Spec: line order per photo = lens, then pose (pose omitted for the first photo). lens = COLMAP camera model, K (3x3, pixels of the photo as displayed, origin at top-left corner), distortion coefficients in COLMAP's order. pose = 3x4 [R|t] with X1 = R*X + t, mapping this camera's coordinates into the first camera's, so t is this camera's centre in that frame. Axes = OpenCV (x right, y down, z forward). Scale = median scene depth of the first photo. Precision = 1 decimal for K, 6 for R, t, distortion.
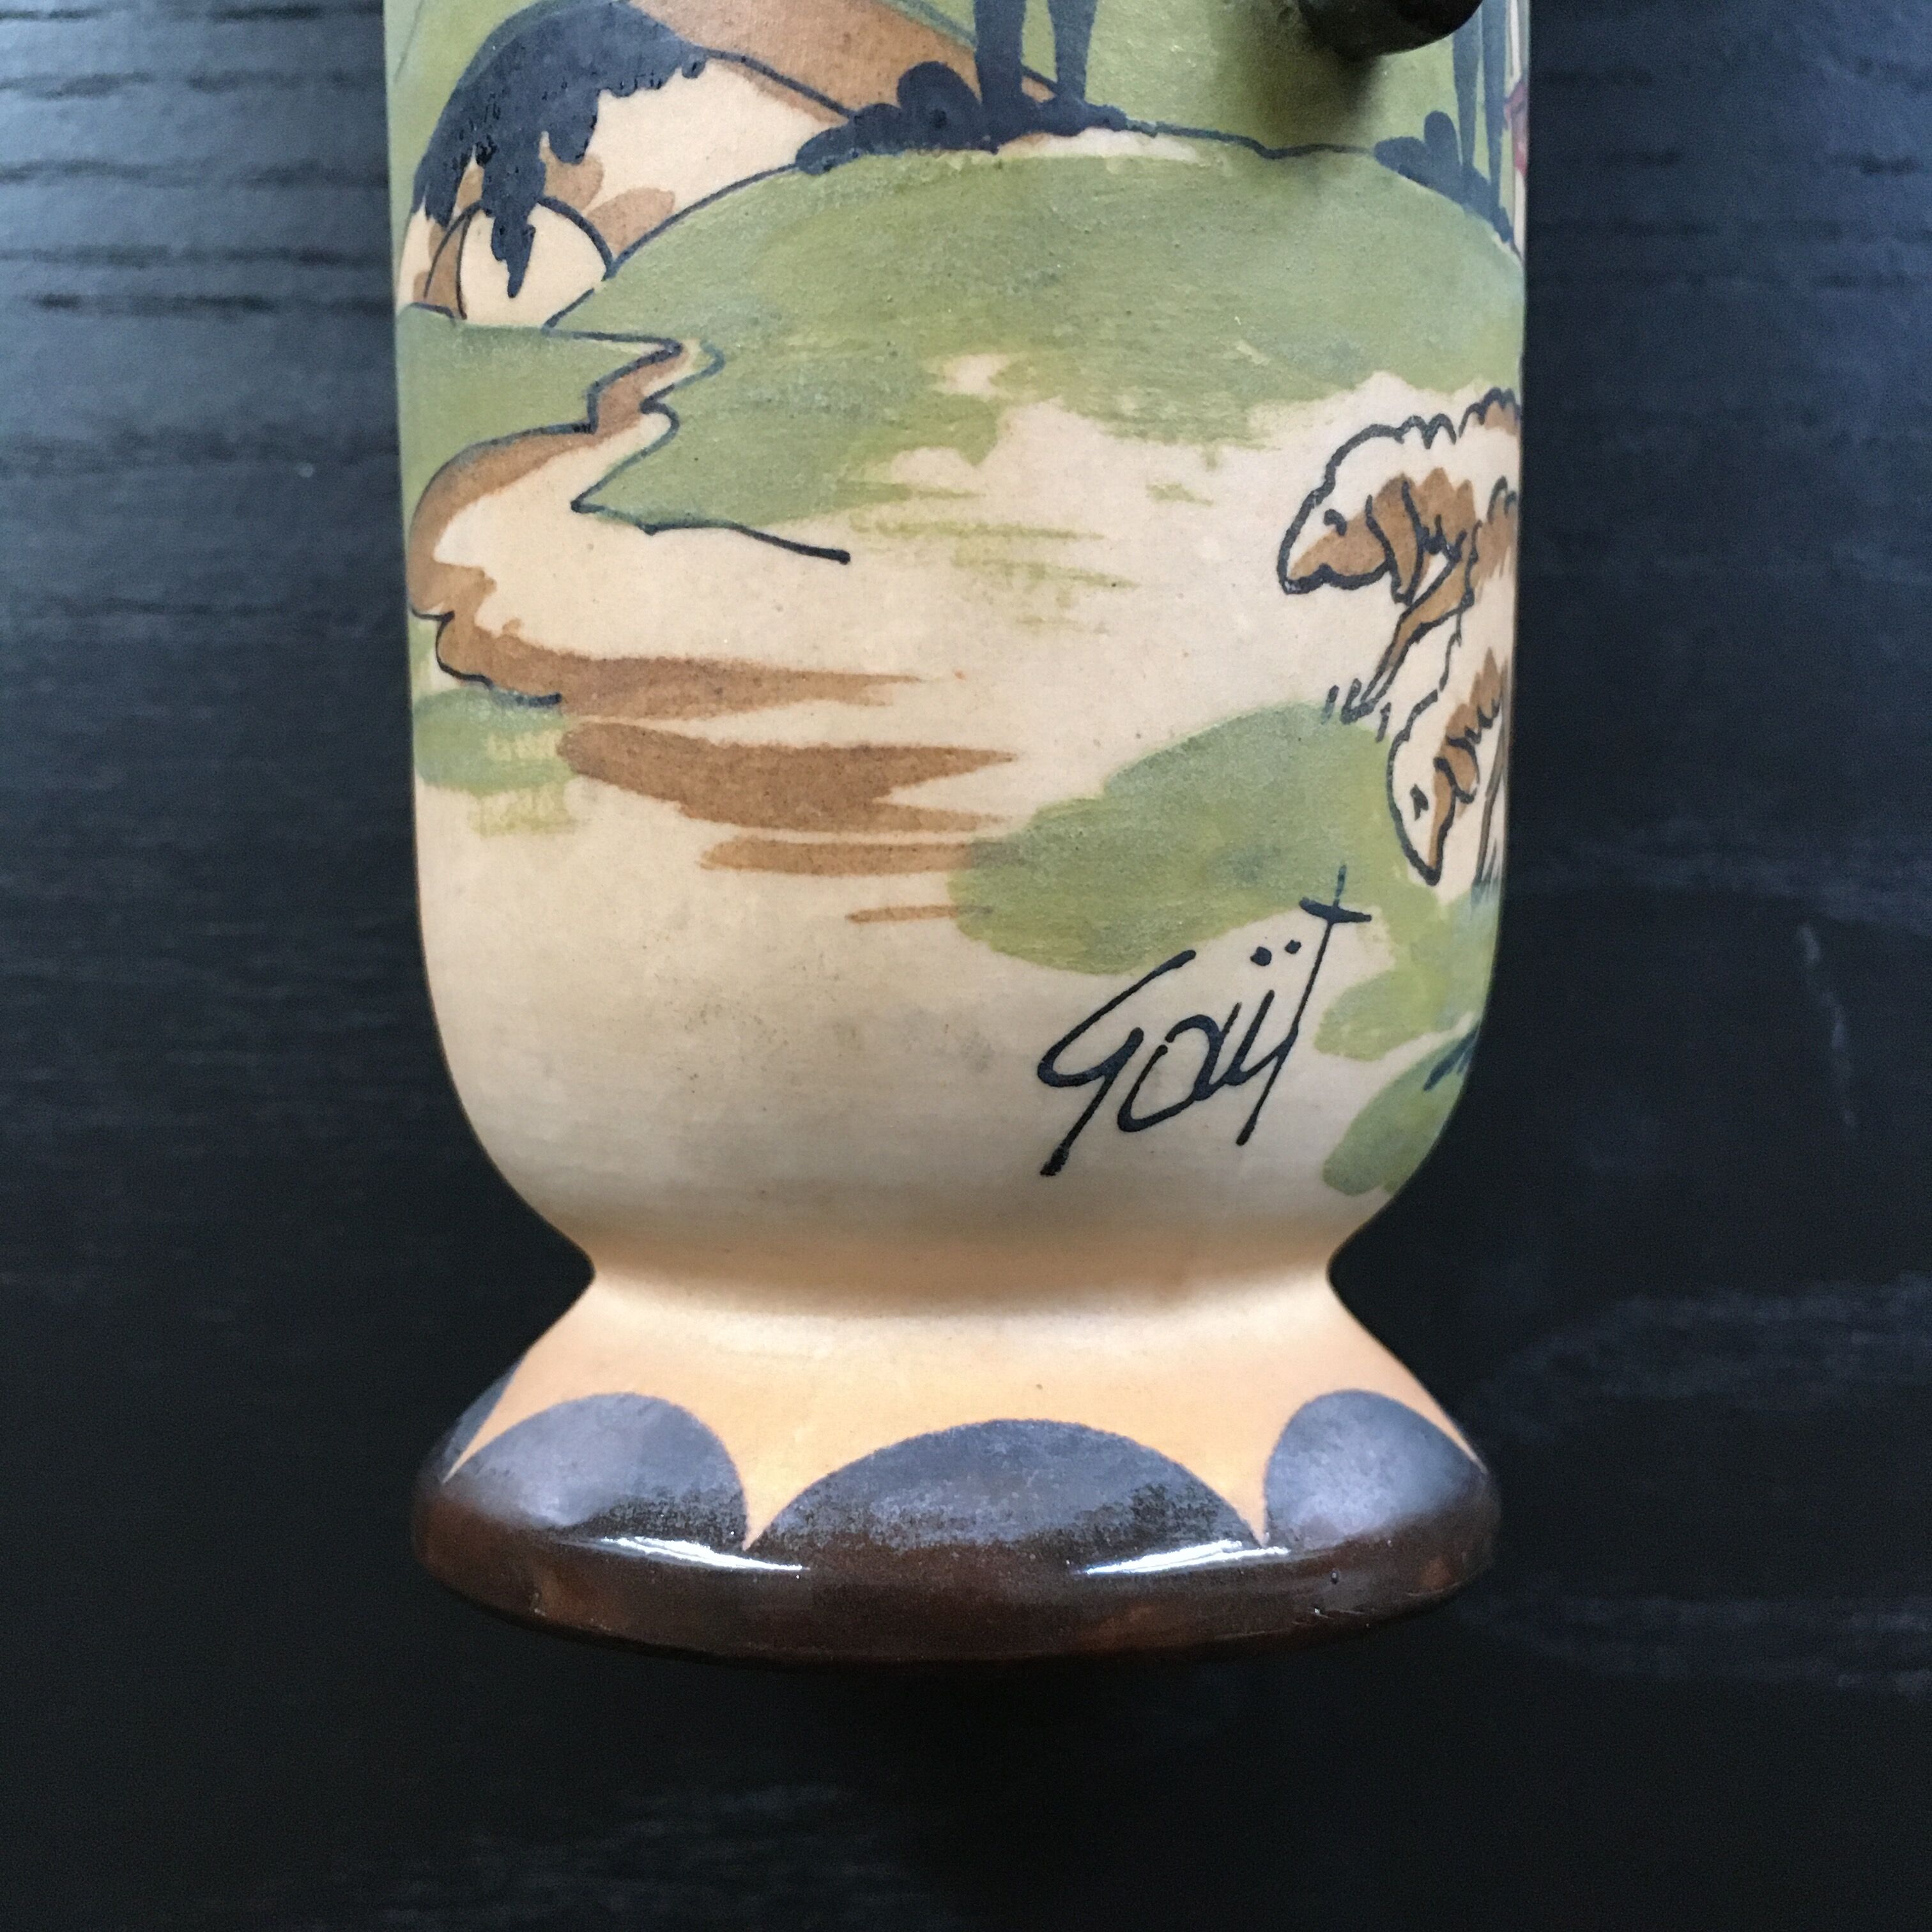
lens RADIAL K [[2289.6, 0, 966.0], [0, 2289.6, 966.0], [0, 0, 1]] dist [0.015887, -0.000081]
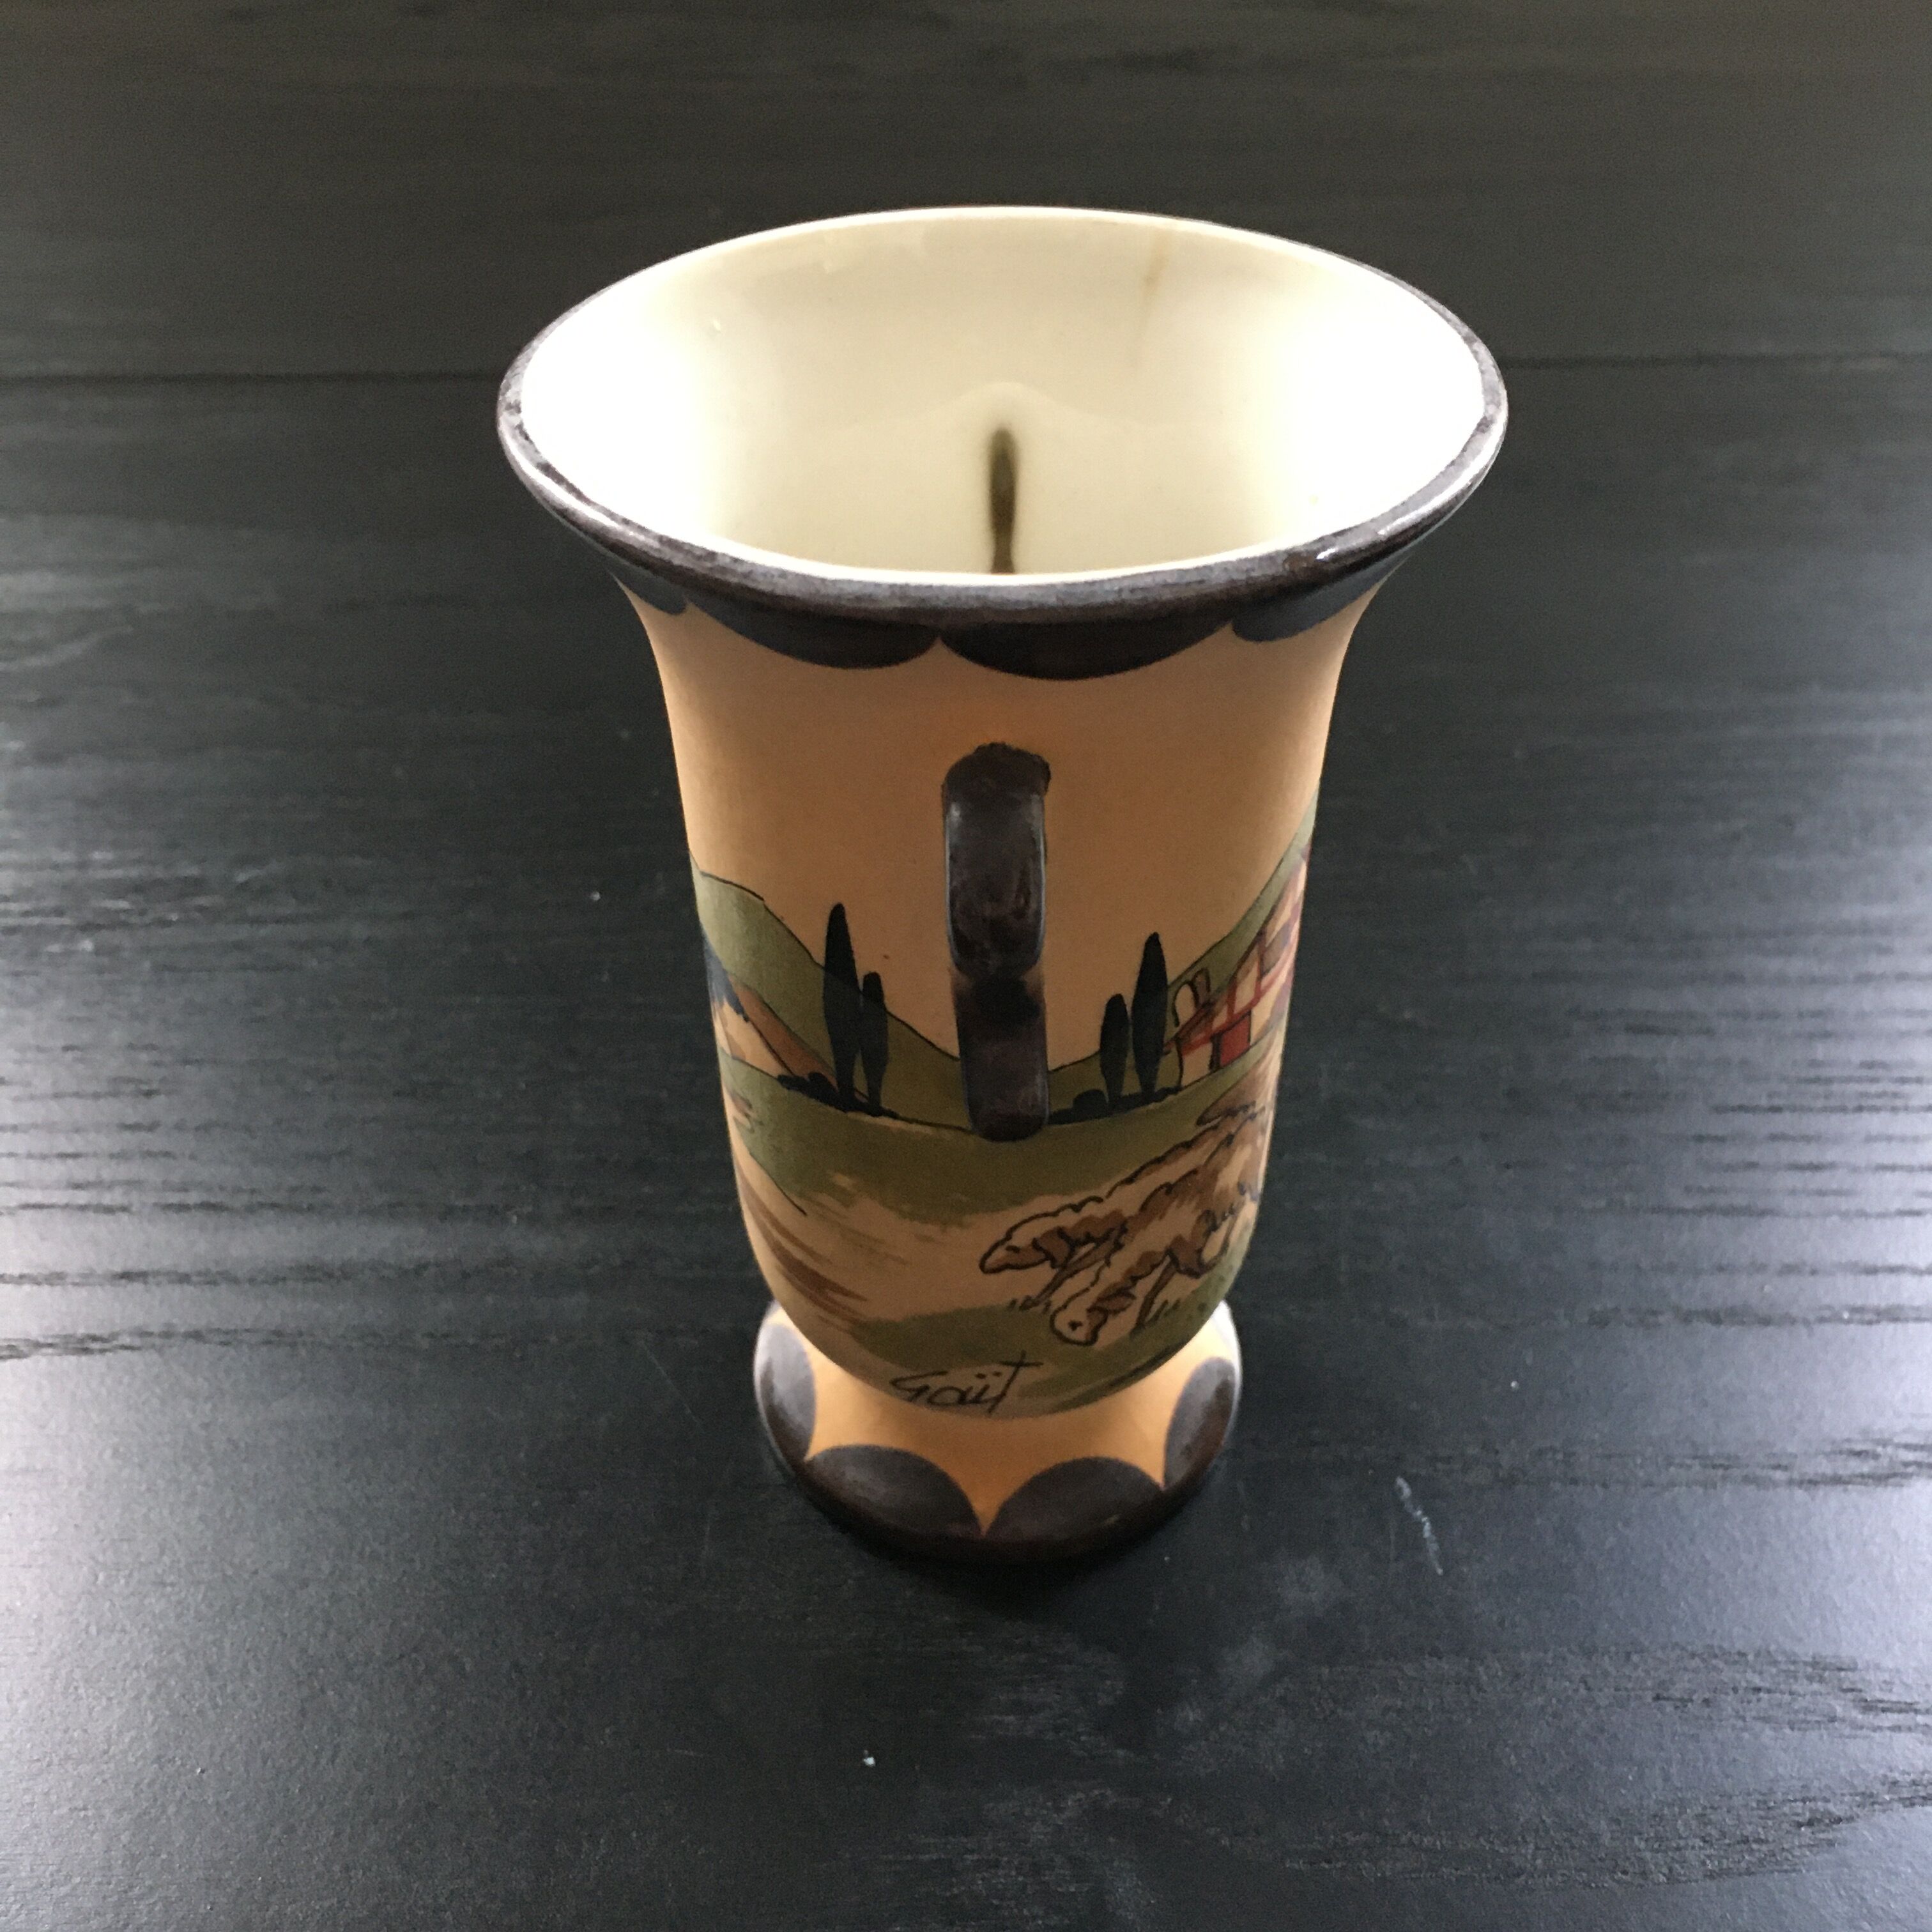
lens RADIAL K [[2289.6, 0, 966.0], [0, 2289.6, 966.0], [0, 0, 1]] dist [0.015887, -0.000081]
pose [[0.850616, 0.317262, -0.419282, 0.934586], [0.006753, 0.790778, 0.612066, -1.709941], [0.525744, -0.523464, 0.670506, -0.332831]]
